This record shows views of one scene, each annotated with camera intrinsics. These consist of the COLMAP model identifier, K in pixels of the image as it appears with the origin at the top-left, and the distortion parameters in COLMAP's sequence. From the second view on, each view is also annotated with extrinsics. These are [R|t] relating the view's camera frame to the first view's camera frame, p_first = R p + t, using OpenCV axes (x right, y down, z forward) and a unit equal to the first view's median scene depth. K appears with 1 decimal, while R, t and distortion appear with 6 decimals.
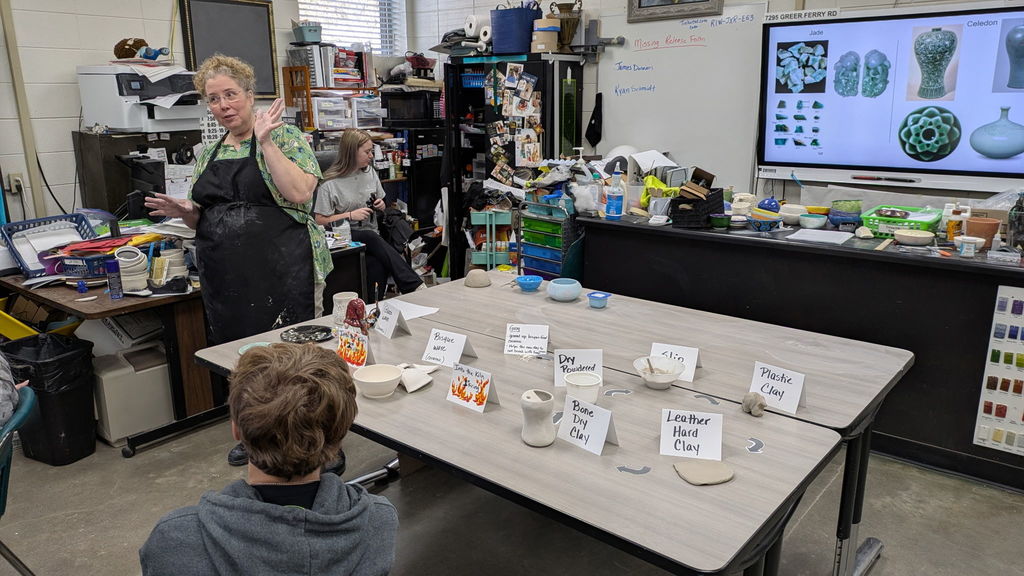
lens RADIAL K [[750.6, 0, 503.8], [0, 750.6, 294.7], [0, 0, 1]] dist [0.040004, -0.018356]
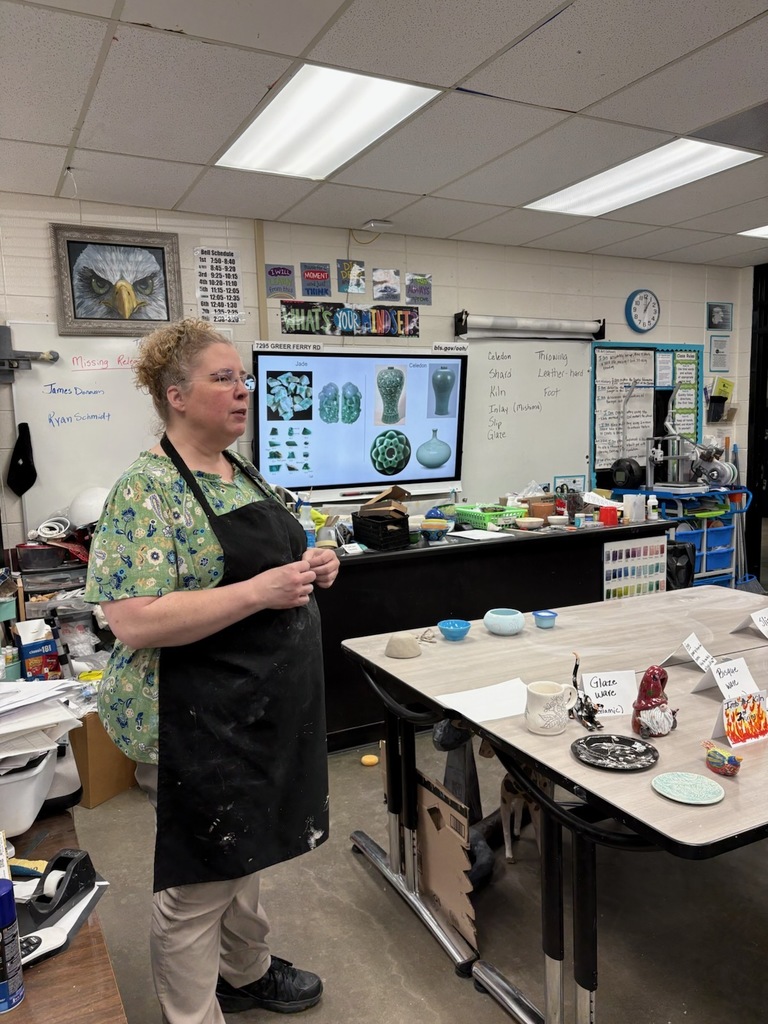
lens RADIAL K [[769.1, 0, 376.2], [0, 769.1, 530.2], [0, 0, 1]] dist [0.022080, -0.013326]
pose [[0.401581, -0.124233, 0.907358, -0.517871], [0.262381, 0.964832, 0.015977, -0.108699], [-0.877433, 0.231657, 0.420055, 0.493297]]
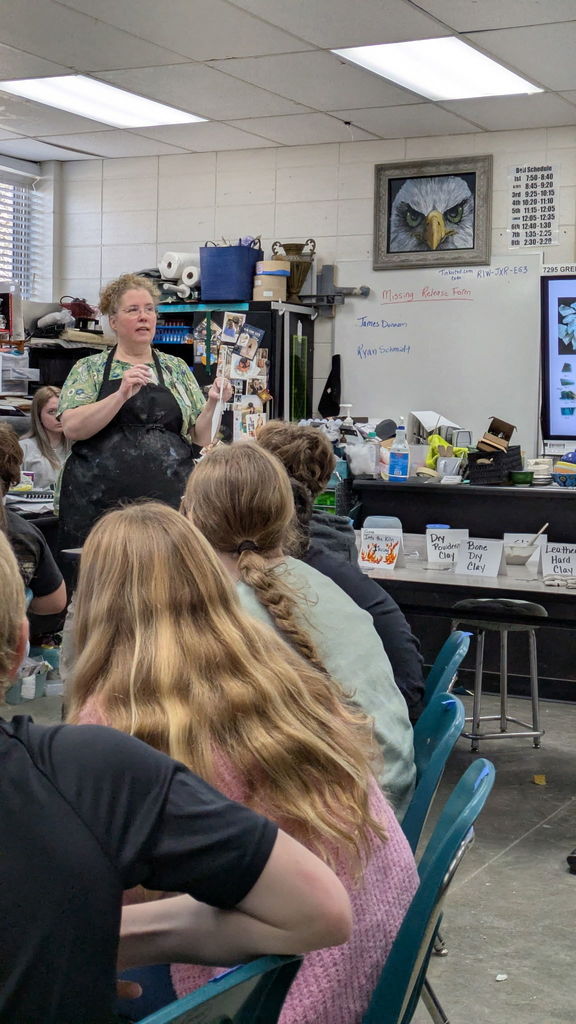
lens RADIAL K [[1498.6, 0, 288.9], [0, 1498.6, 506.7], [0, 0, 1]] dist [0.076553, 0.000000]
pose [[0.978467, 0.013633, 0.205953, -0.285438], [0.028540, 0.979295, -0.200416, 0.232602], [-0.204421, 0.201979, 0.957819, -0.525478]]
